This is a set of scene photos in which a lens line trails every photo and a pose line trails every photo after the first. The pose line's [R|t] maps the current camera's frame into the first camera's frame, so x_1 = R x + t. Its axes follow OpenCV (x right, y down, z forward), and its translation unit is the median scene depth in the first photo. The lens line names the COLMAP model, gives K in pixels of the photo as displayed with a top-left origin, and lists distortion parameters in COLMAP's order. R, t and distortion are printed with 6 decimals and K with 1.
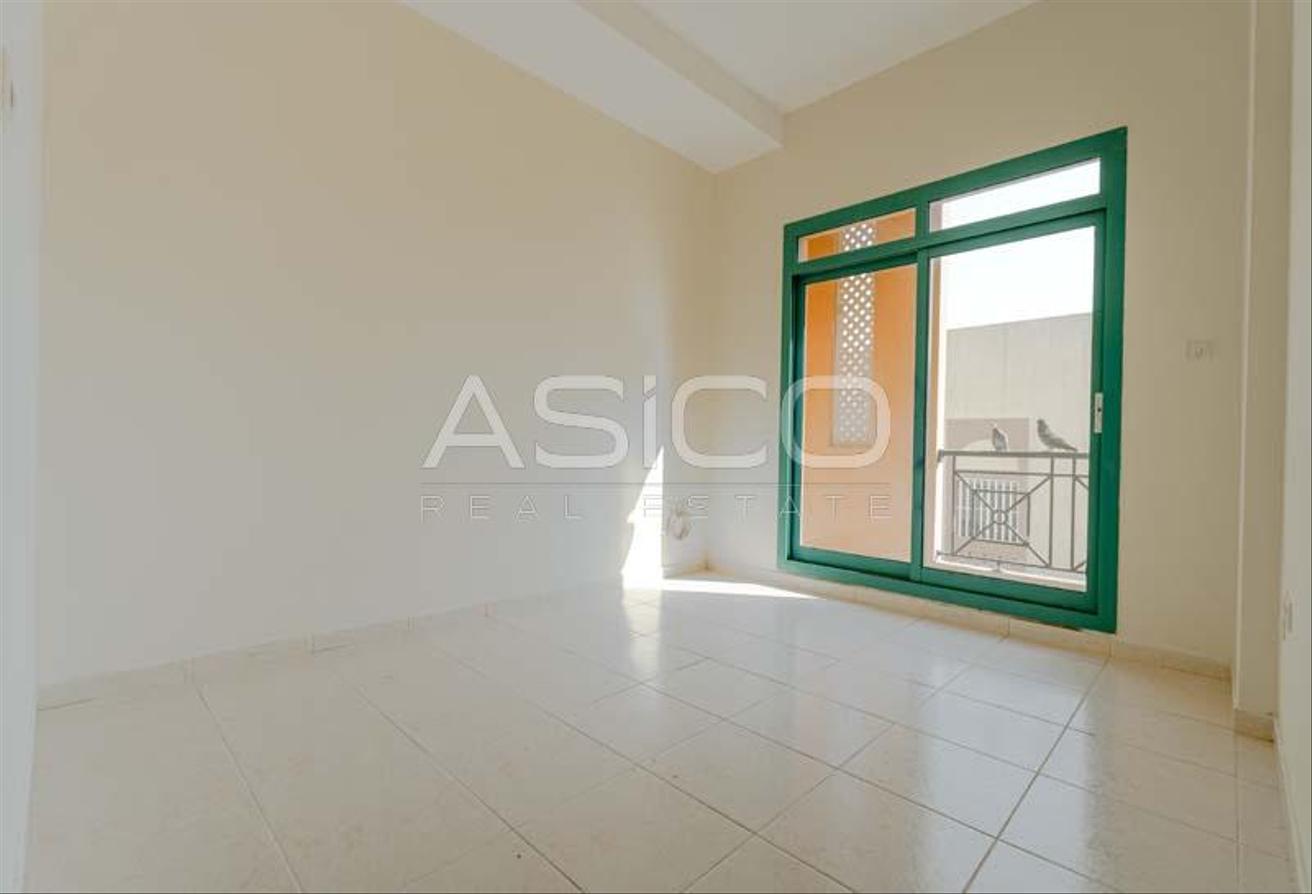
lens RADIAL K [[578.8, 0, 660.5], [0, 578.8, 447.9], [0, 0, 1]] dist [0.002231, 0.000112]
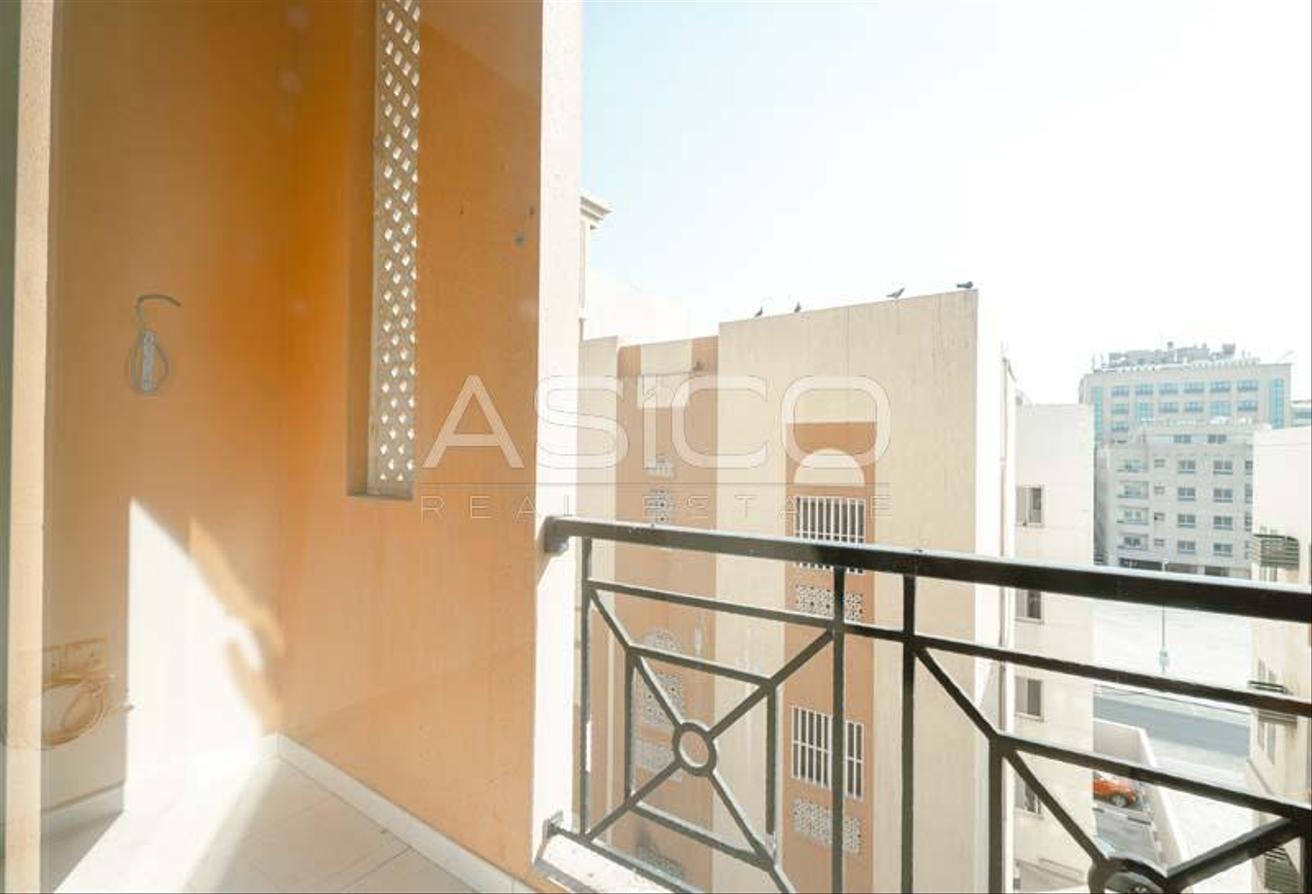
lens RADIAL K [[578.8, 0, 660.5], [0, 578.8, 447.9], [0, 0, 1]] dist [0.002231, 0.000112]
pose [[0.985178, 0.008912, 0.171301, 0.499012], [-0.004118, 0.999591, -0.028316, -0.028403], [-0.171484, 0.027191, 0.984812, 0.679113]]
